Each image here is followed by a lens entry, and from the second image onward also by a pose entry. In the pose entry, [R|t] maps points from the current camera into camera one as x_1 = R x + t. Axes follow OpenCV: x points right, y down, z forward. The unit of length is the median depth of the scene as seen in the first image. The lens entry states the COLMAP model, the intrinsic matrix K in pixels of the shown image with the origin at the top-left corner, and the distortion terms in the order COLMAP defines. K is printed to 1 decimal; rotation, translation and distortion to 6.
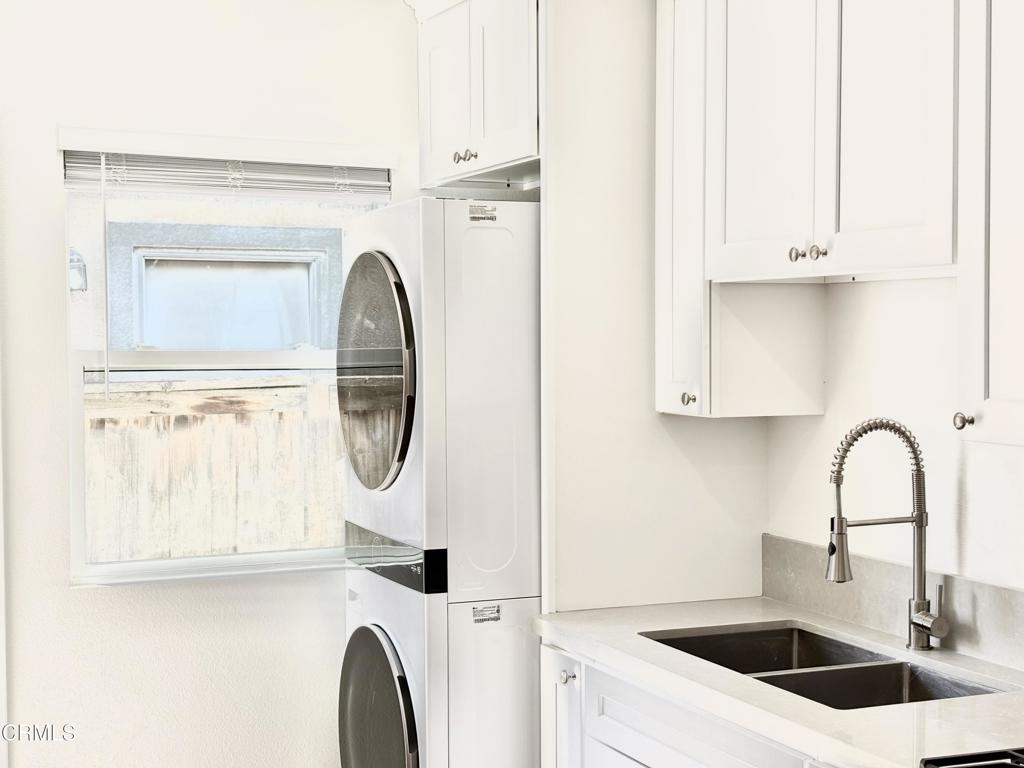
lens RADIAL K [[1542.6, 0, 512.0], [0, 1542.6, 384.0], [0, 0, 1]] dist [0.190456, -0.918922]
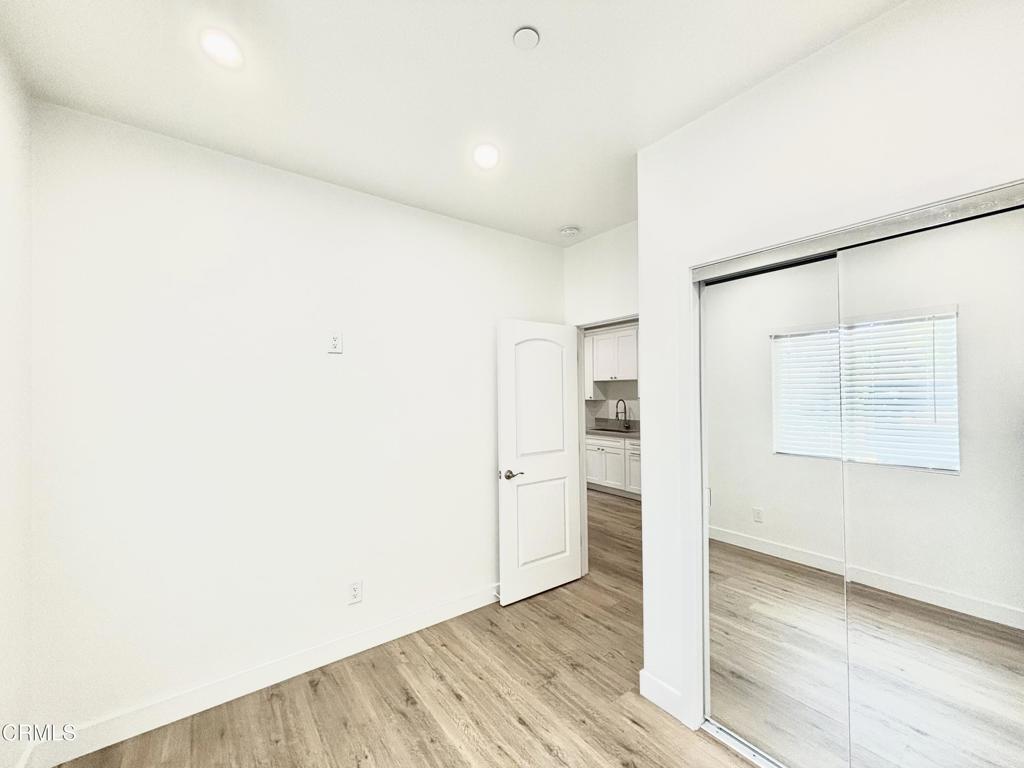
lens RADIAL K [[413.3, 0, 512.0], [0, 413.3, 384.0], [0, 0, 1]] dist [0.000674, -0.000056]
pose [[0.970260, -0.000571, 0.242064, -0.713917], [0.014452, 0.998350, -0.055574, 0.048052], [-0.241633, 0.057420, 0.968667, -0.785134]]
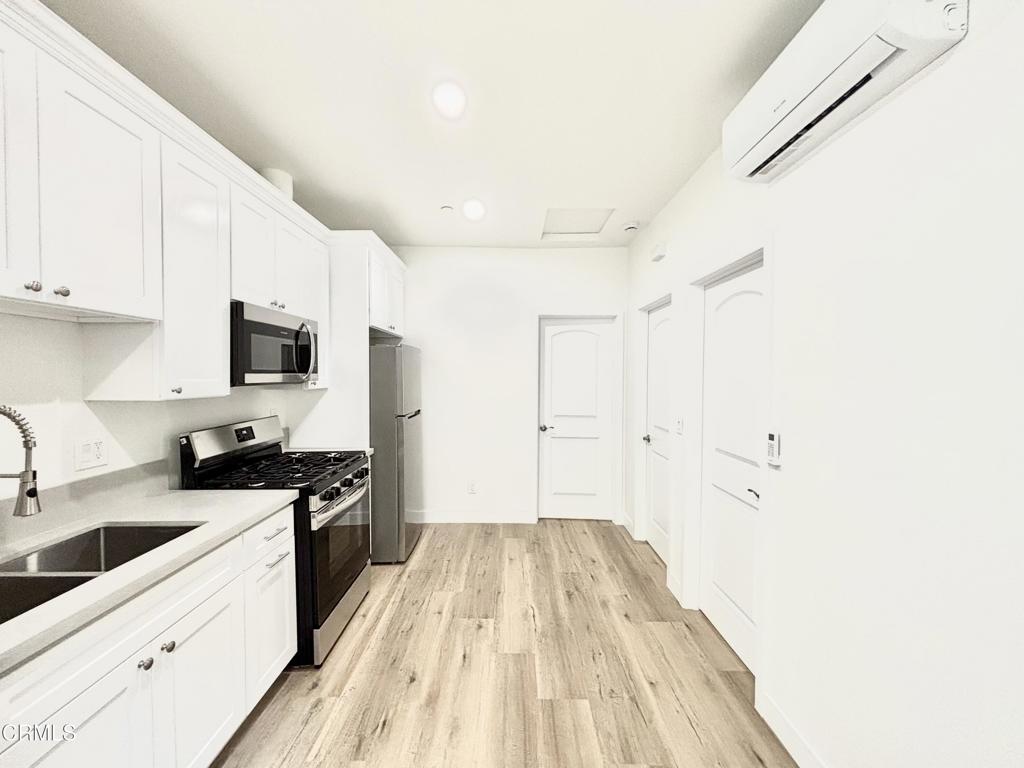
lens RADIAL K [[413.3, 0, 512.0], [0, 413.3, 384.0], [0, 0, 1]] dist [0.000674, -0.000056]
pose [[-0.919153, -0.005706, 0.393860, -0.325219], [0.017374, 0.998335, 0.055010, -0.007821], [-0.393518, 0.057406, -0.917523, 1.057528]]
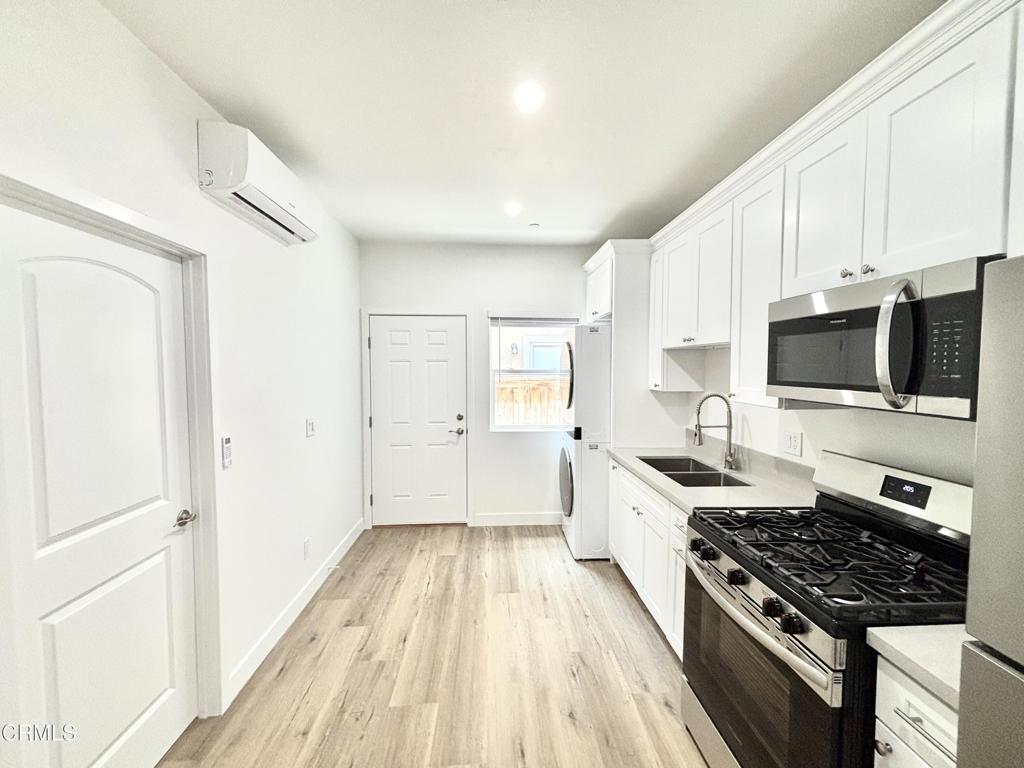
lens RADIAL K [[413.3, 0, 512.0], [0, 413.3, 384.0], [0, 0, 1]] dist [0.000674, -0.000056]
pose [[0.938796, 0.020233, -0.343879, 0.127557], [-0.016805, 0.999775, 0.012946, 0.000681], [0.344064, -0.006375, 0.938925, 0.088105]]
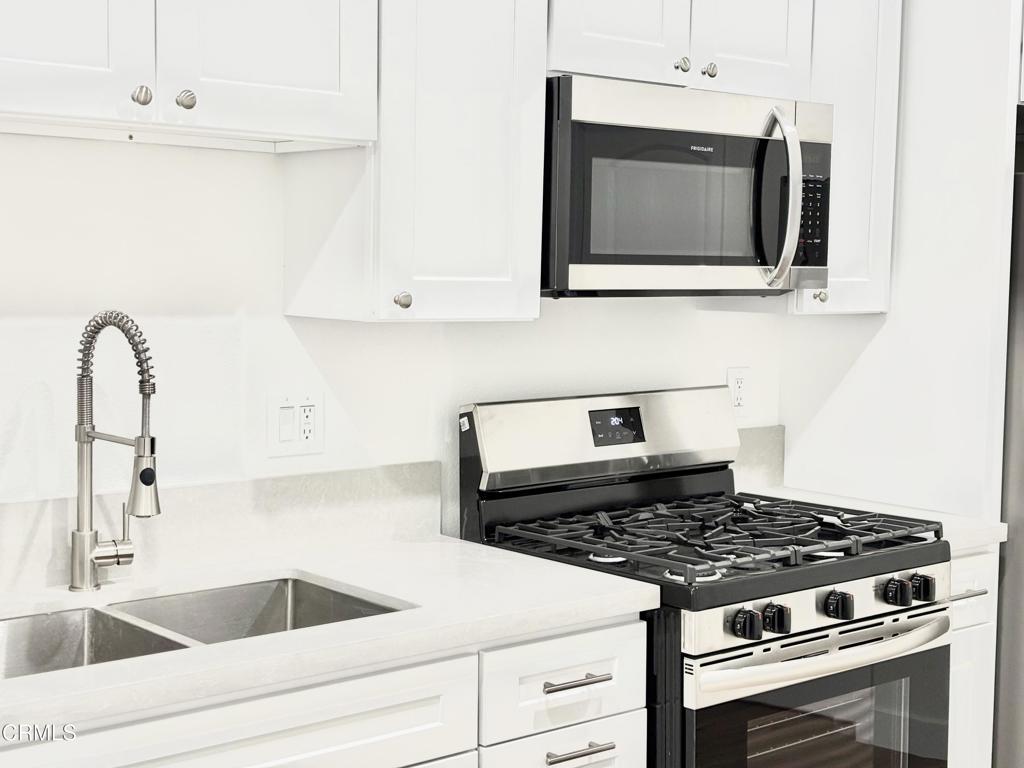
lens RADIAL K [[1542.6, 0, 512.0], [0, 1542.6, 384.0], [0, 0, 1]] dist [0.190456, -0.918922]
pose [[-0.293052, -0.076302, 0.953047, -0.543500], [0.019750, 0.996115, 0.085823, -0.004748], [-0.955893, 0.043973, -0.290406, 0.948922]]
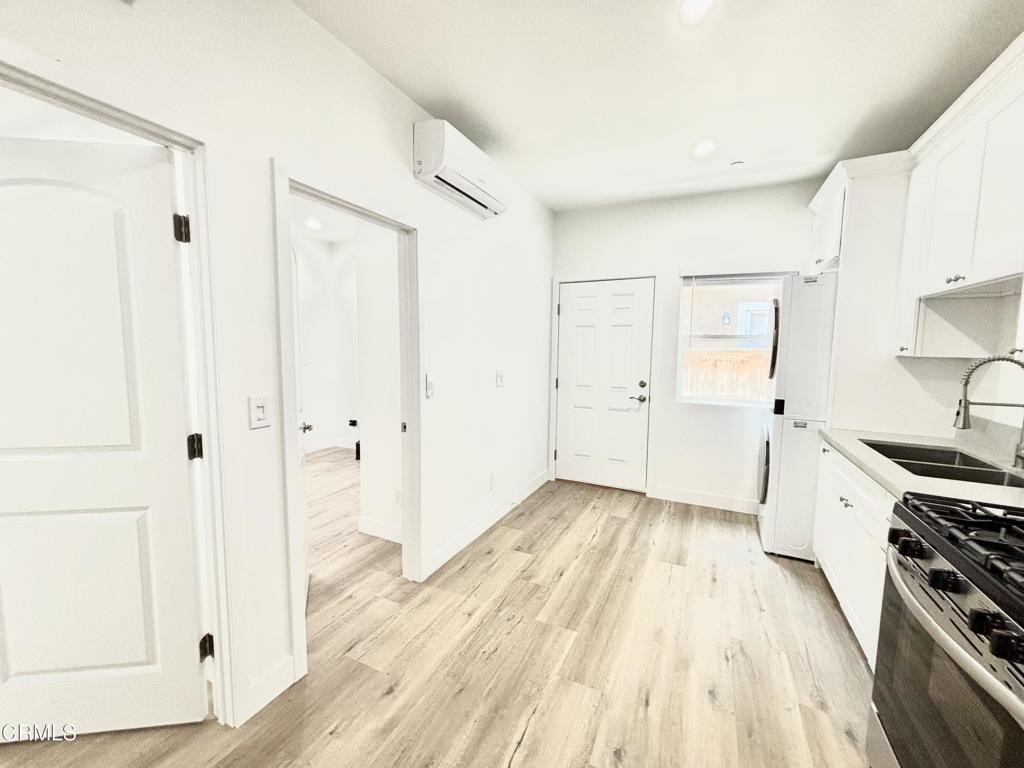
lens RADIAL K [[413.3, 0, 512.0], [0, 413.3, 384.0], [0, 0, 1]] dist [0.000674, -0.000056]
pose [[0.651290, 0.084566, -0.754102, 0.207836], [-0.043929, 0.996306, 0.073788, 0.043800], [0.757557, -0.014930, 0.652599, 0.119786]]
